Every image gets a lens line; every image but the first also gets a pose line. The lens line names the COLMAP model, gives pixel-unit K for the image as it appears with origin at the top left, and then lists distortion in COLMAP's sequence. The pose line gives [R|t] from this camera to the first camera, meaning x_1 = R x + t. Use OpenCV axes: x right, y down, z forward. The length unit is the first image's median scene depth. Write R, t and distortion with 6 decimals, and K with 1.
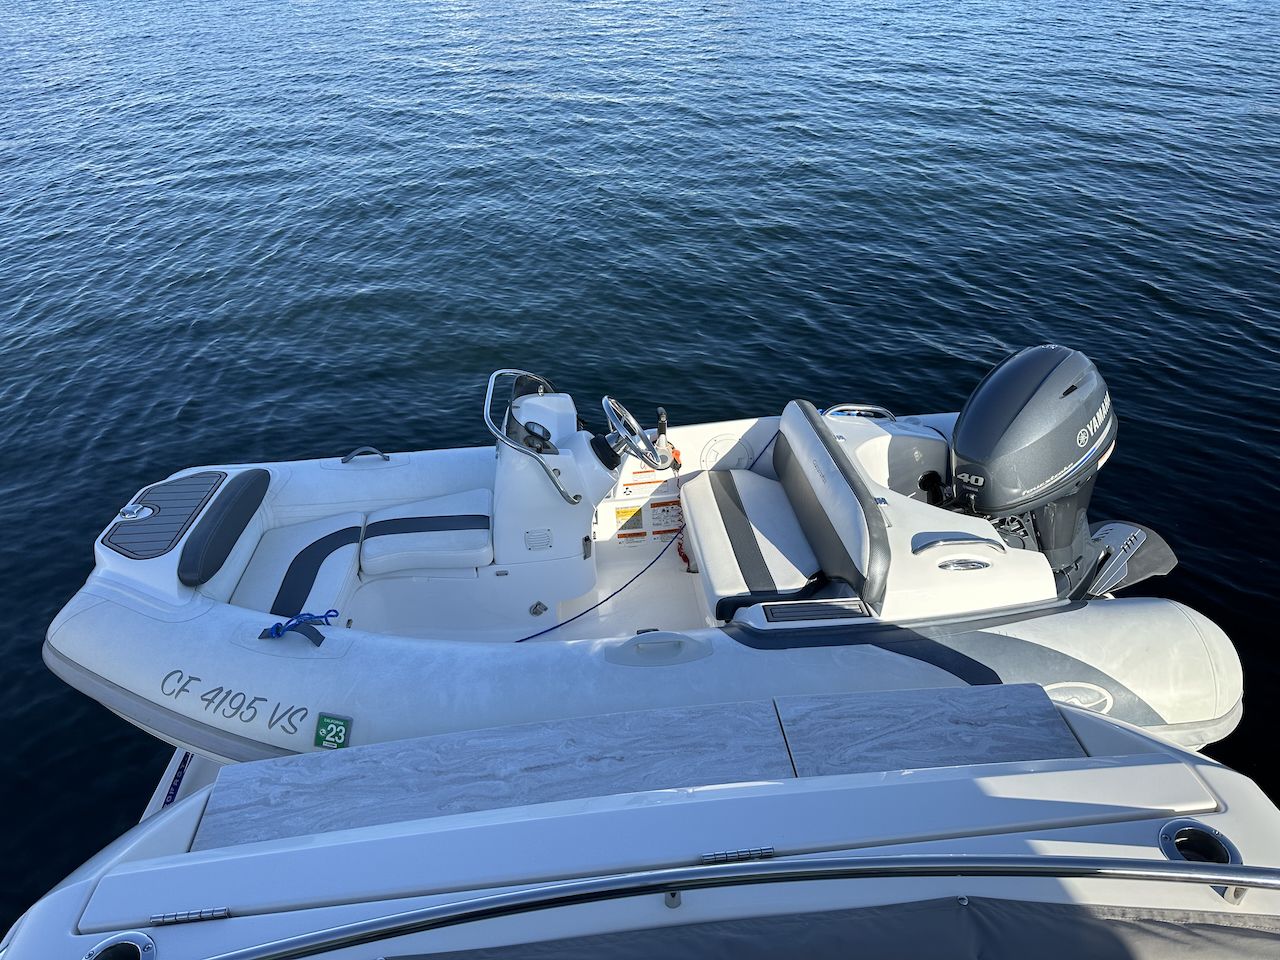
lens RADIAL K [[886.4, 0, 646.0], [0, 886.4, 480.1], [0, 0, 1]] dist [0.112857, -0.150737]
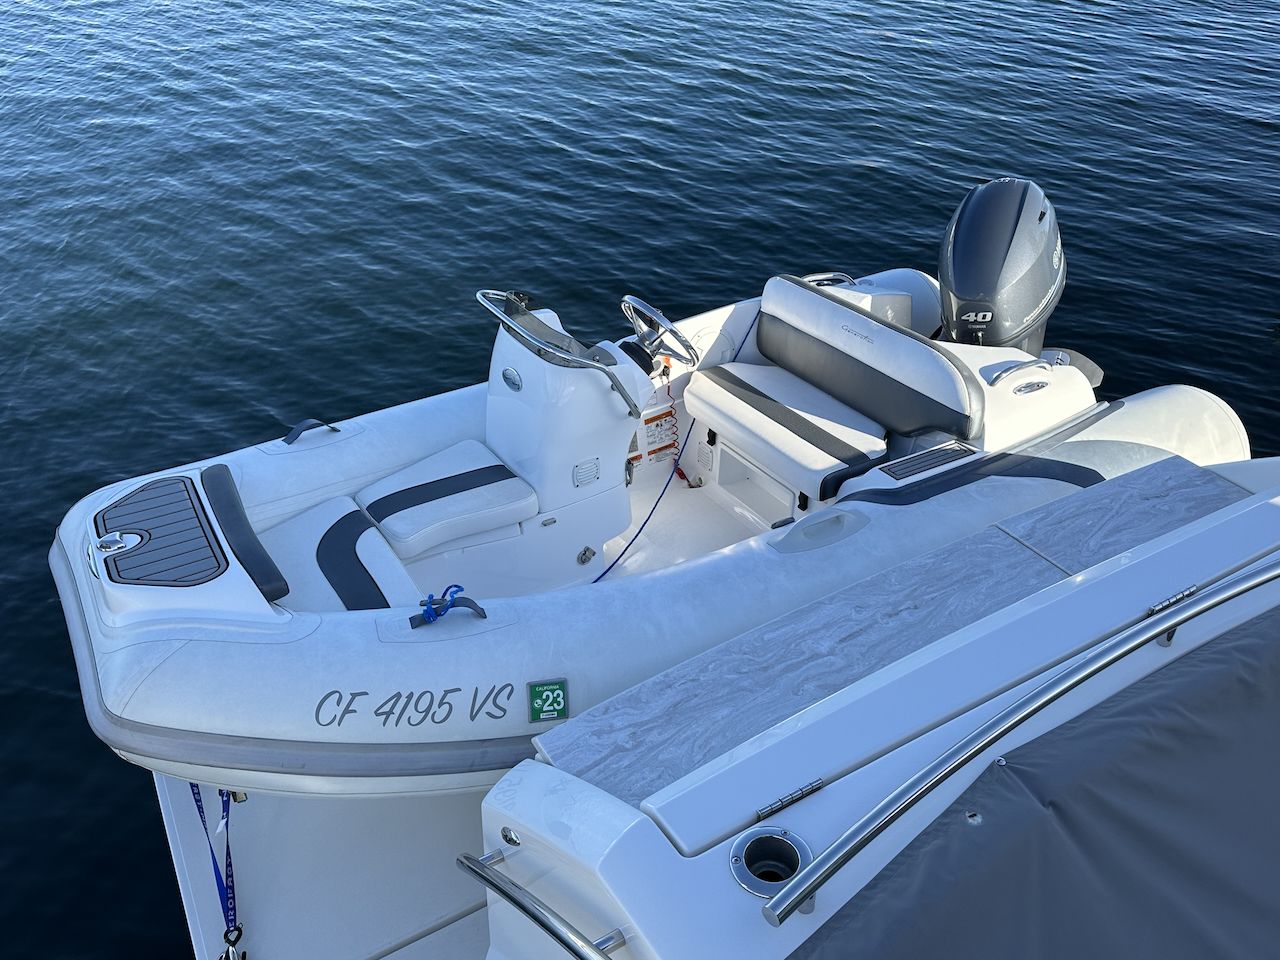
lens RADIAL K [[1117.9, 0, 664.9], [0, 1117.9, 475.4], [0, 0, 1]] dist [0.123391, -0.001668]
pose [[0.894182, -0.220507, 0.389635, -0.502898], [0.214623, 0.974902, 0.059184, 0.022220], [-0.392907, 0.030703, 0.919066, -0.040997]]
